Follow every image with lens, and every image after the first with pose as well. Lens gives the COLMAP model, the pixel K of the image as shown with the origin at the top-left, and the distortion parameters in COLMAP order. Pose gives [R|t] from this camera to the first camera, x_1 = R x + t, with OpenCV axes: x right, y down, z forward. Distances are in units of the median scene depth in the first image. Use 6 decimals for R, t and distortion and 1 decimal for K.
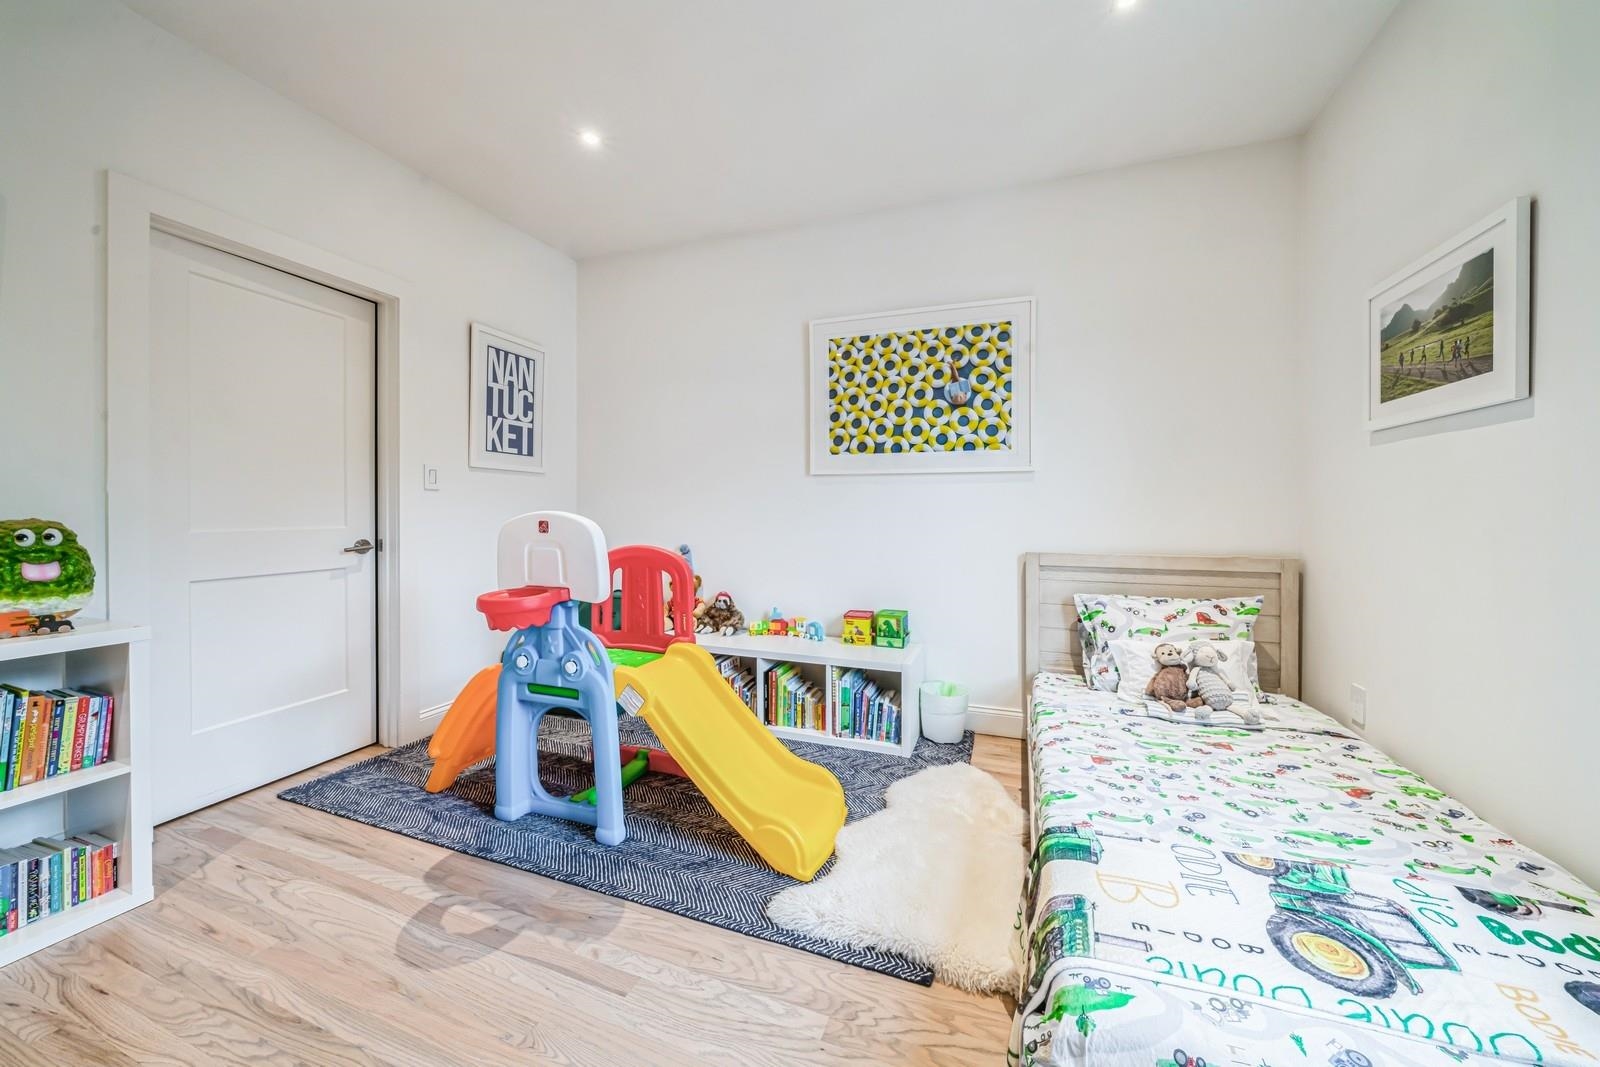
lens RADIAL K [[548.5, 0, 812.6], [0, 548.5, 527.2], [0, 0, 1]] dist [-0.005842, 0.000117]
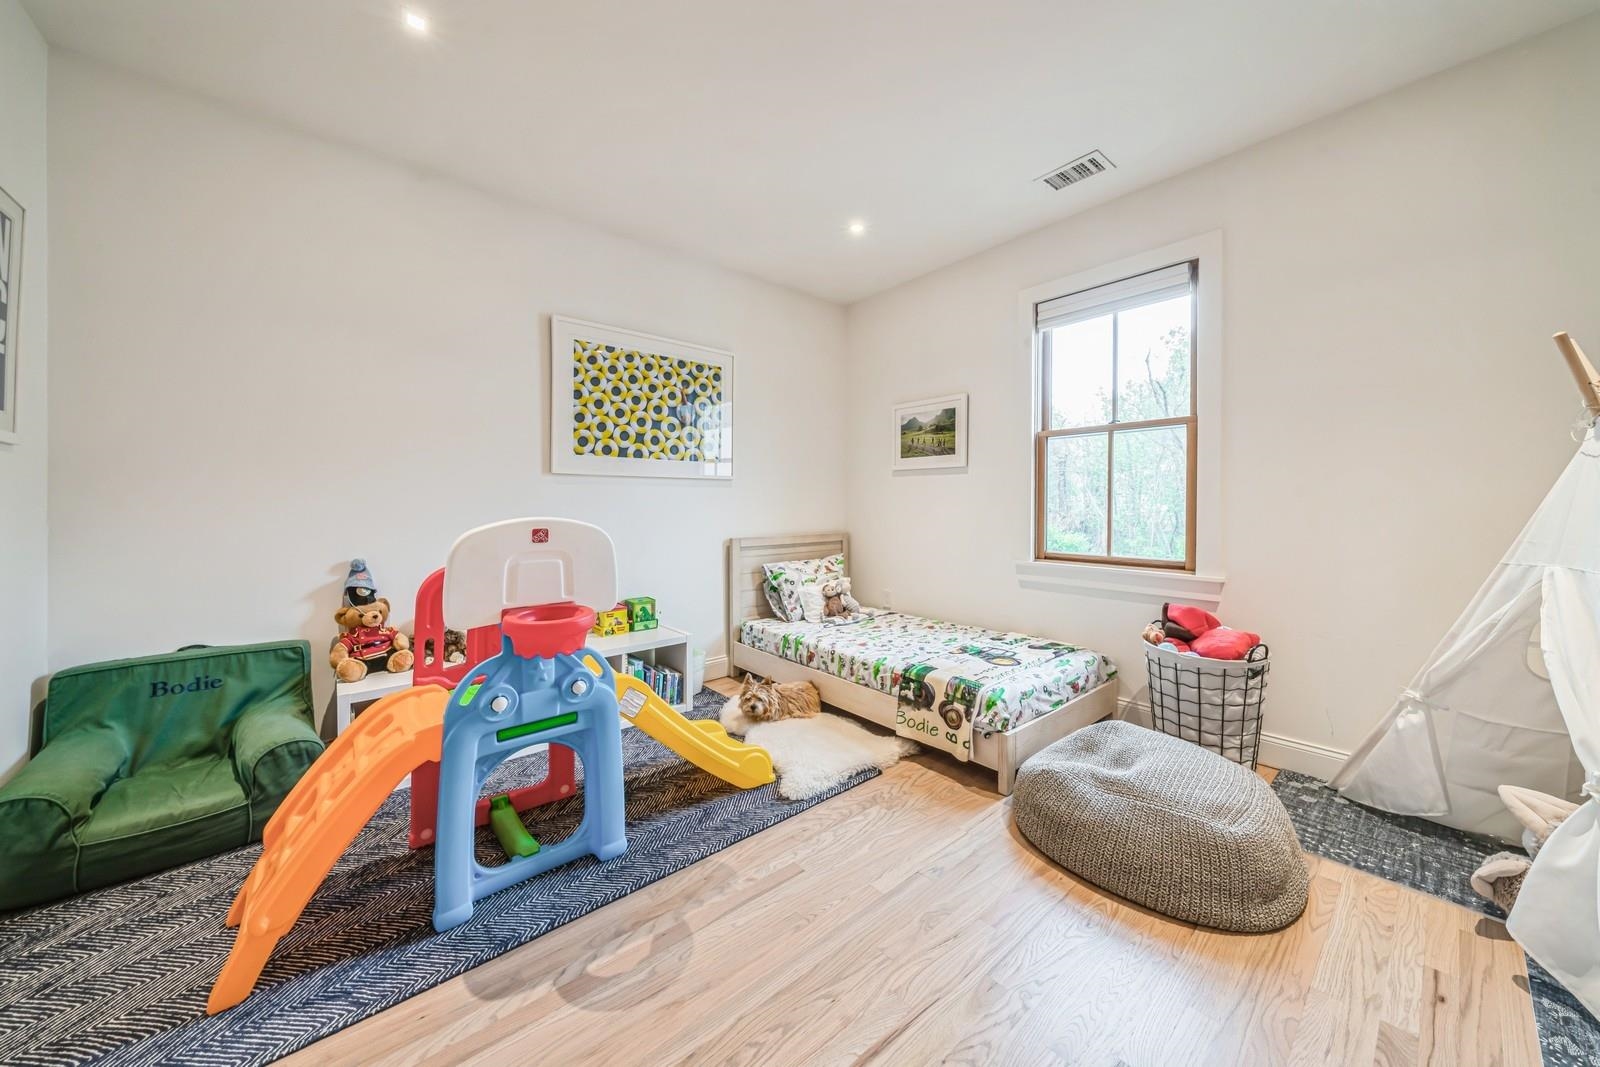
lens RADIAL K [[548.5, 0, 812.6], [0, 548.5, 527.2], [0, 0, 1]] dist [-0.005842, 0.000117]
pose [[0.498622, -0.041423, 0.865829, -0.665612], [0.029954, 0.999084, 0.030548, -0.017760], [-0.866302, 0.010703, 0.499407, 0.130702]]
